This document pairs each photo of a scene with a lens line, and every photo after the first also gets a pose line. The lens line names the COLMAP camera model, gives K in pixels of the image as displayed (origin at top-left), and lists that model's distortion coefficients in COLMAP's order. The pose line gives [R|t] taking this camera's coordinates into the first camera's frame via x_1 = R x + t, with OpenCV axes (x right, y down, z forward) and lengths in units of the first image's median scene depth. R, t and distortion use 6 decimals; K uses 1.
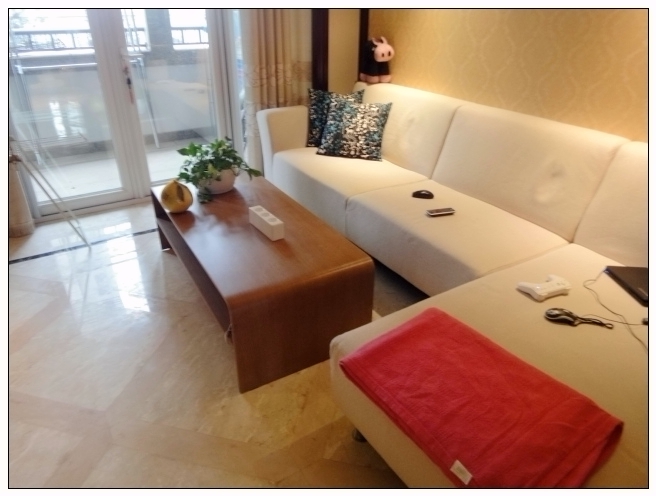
lens RADIAL K [[454.7, 0, 328.0], [0, 454.7, 248.0], [0, 0, 1]] dist [-0.039359, 0.003245]
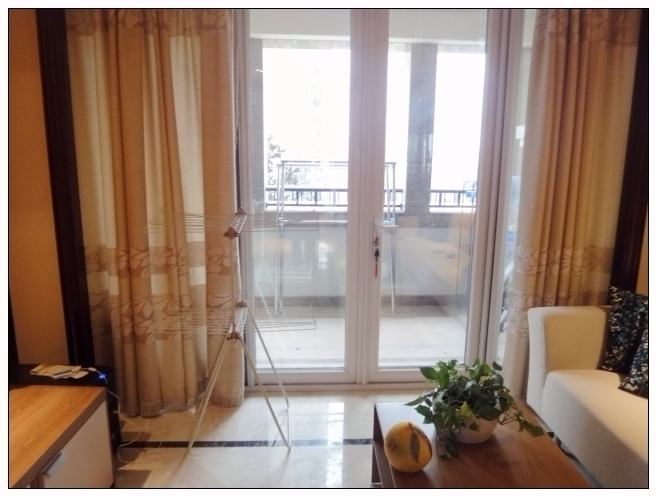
lens RADIAL K [[454.7, 0, 328.0], [0, 454.7, 248.0], [0, 0, 1]] dist [-0.039359, 0.003245]
pose [[0.873798, 0.094772, -0.476965, -0.098651], [-0.233216, 0.942340, -0.240010, -0.135413], [0.426717, 0.320956, 0.845517, 0.193919]]
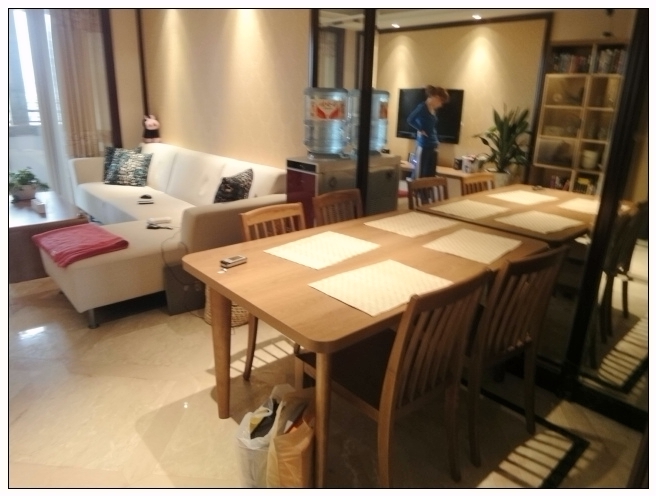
lens RADIAL K [[454.7, 0, 328.0], [0, 454.7, 248.0], [0, 0, 1]] dist [-0.039359, 0.003245]
pose [[0.986310, -0.034209, 0.161317, 0.456088], [0.061836, 0.983590, -0.169488, 0.309791], [-0.152872, 0.177143, 0.972240, -0.578325]]
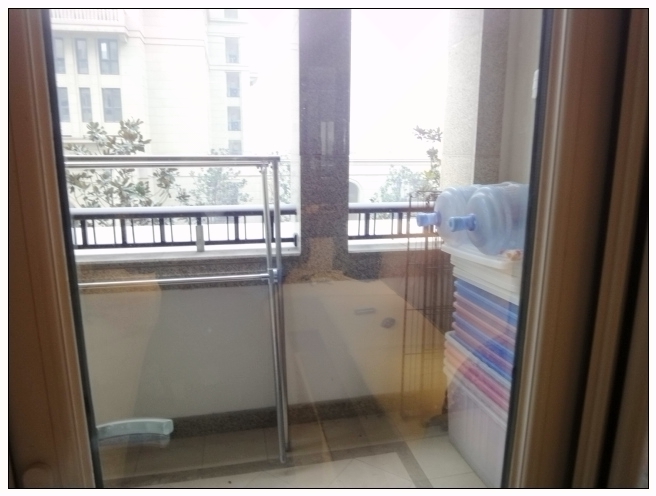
lens RADIAL K [[454.7, 0, 328.0], [0, 454.7, 248.0], [0, 0, 1]] dist [-0.039359, 0.003245]
pose [[0.939377, 0.064212, -0.336820, -0.275013], [-0.157202, 0.953641, -0.256625, -0.440057], [0.304727, 0.294016, 0.905923, 0.762599]]
